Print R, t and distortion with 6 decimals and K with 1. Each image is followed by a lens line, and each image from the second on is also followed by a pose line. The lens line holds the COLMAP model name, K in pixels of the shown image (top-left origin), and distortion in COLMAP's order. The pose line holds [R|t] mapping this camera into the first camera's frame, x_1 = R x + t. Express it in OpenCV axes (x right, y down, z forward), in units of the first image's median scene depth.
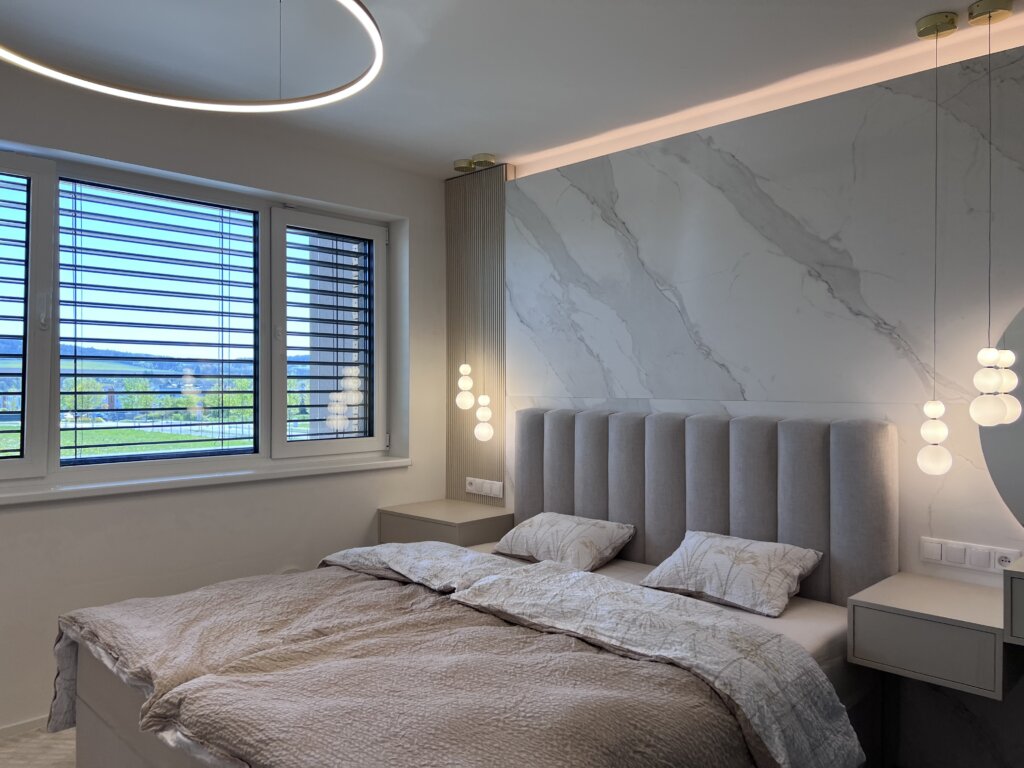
lens RADIAL K [[747.0, 0, 512.3], [0, 747.0, 388.5], [0, 0, 1]] dist [0.035759, -0.036461]
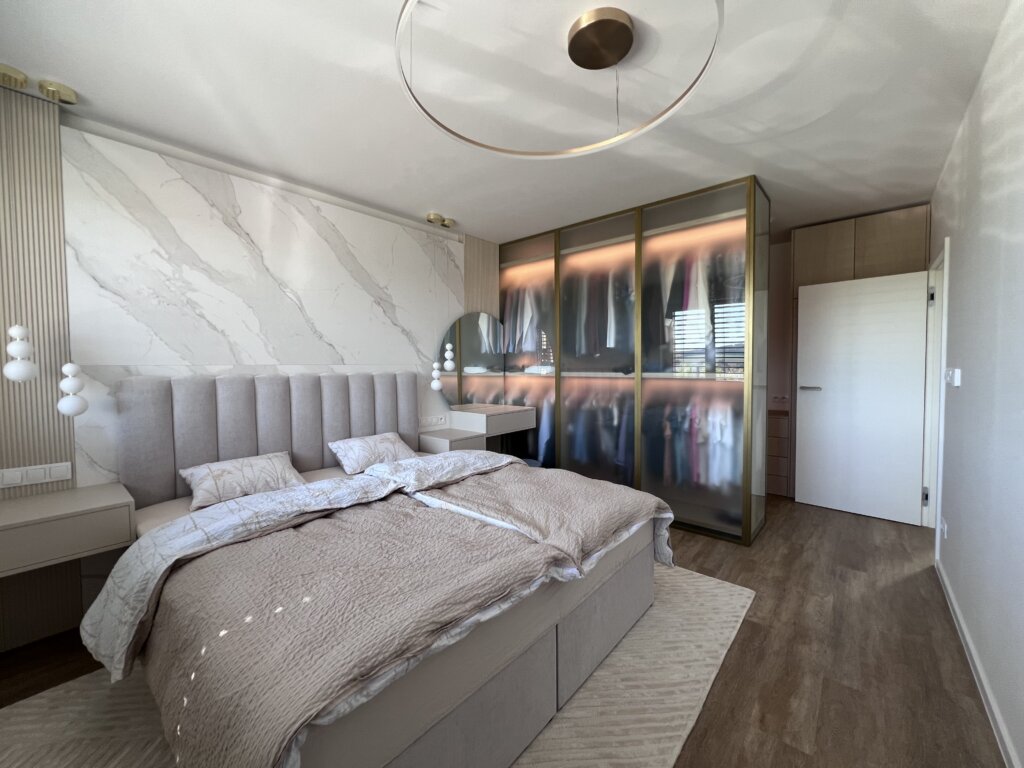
lens RADIAL K [[406.4, 0, 511.4], [0, 406.4, 378.2], [0, 0, 1]] dist [-0.000152, 0.000093]
pose [[-0.051033, -0.028865, 0.998280, -0.610128], [0.015749, 0.999435, 0.029704, 0.022928], [-0.998573, 0.017238, -0.050549, 0.572613]]
